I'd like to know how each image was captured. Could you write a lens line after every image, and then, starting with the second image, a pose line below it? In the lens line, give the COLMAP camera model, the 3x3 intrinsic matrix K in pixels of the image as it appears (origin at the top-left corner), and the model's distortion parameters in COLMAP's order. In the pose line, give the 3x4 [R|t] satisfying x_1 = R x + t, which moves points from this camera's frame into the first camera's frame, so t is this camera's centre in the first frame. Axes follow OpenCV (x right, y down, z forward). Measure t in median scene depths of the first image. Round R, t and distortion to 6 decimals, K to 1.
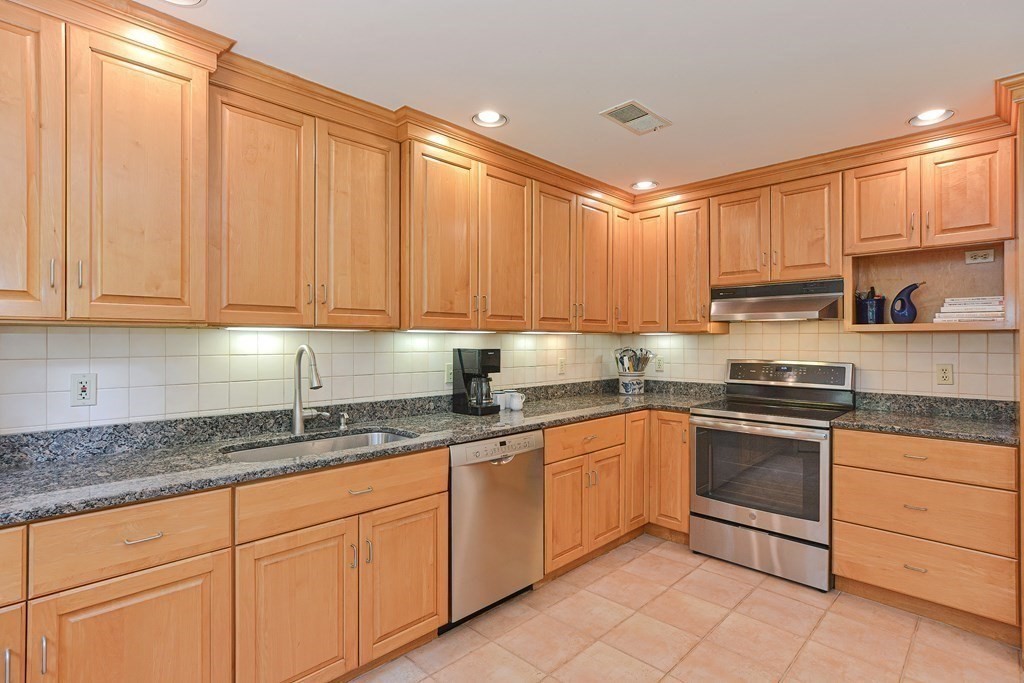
lens RADIAL K [[502.2, 0, 514.8], [0, 502.2, 340.0], [0, 0, 1]] dist [-0.014325, 0.008607]
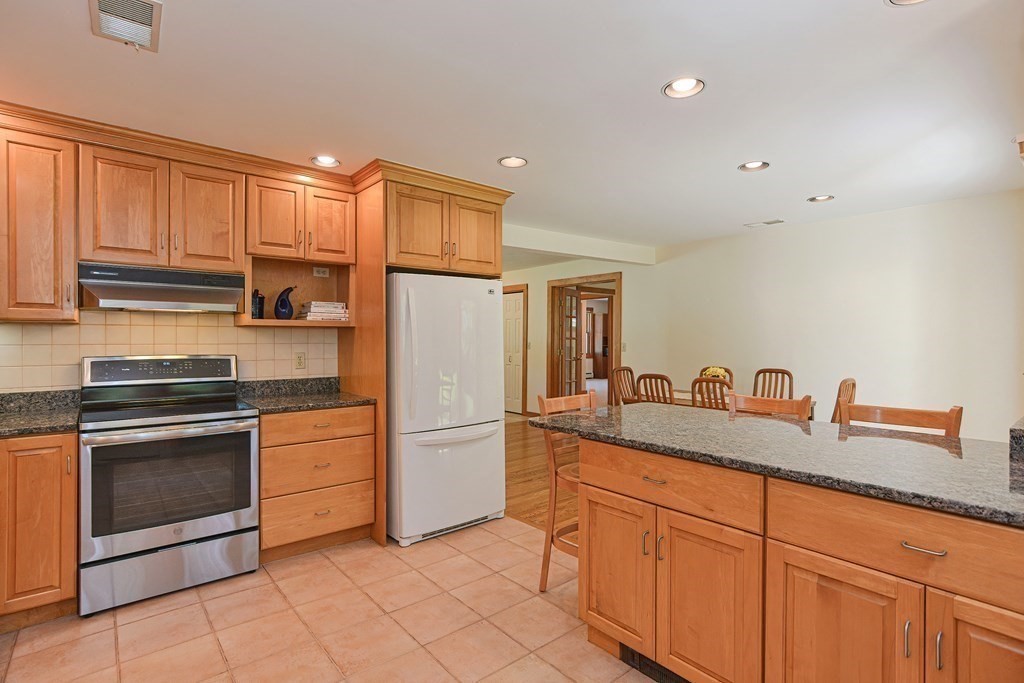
lens RADIAL K [[502.2, 0, 518.5], [0, 502.2, 336.9], [0, 0, 1]] dist [-0.014325, 0.008607]
pose [[0.095874, -0.000003, 0.995393, -0.358244], [-0.003554, 0.999994, 0.000345, 0.006051], [-0.995387, -0.003570, 0.095873, 0.326636]]
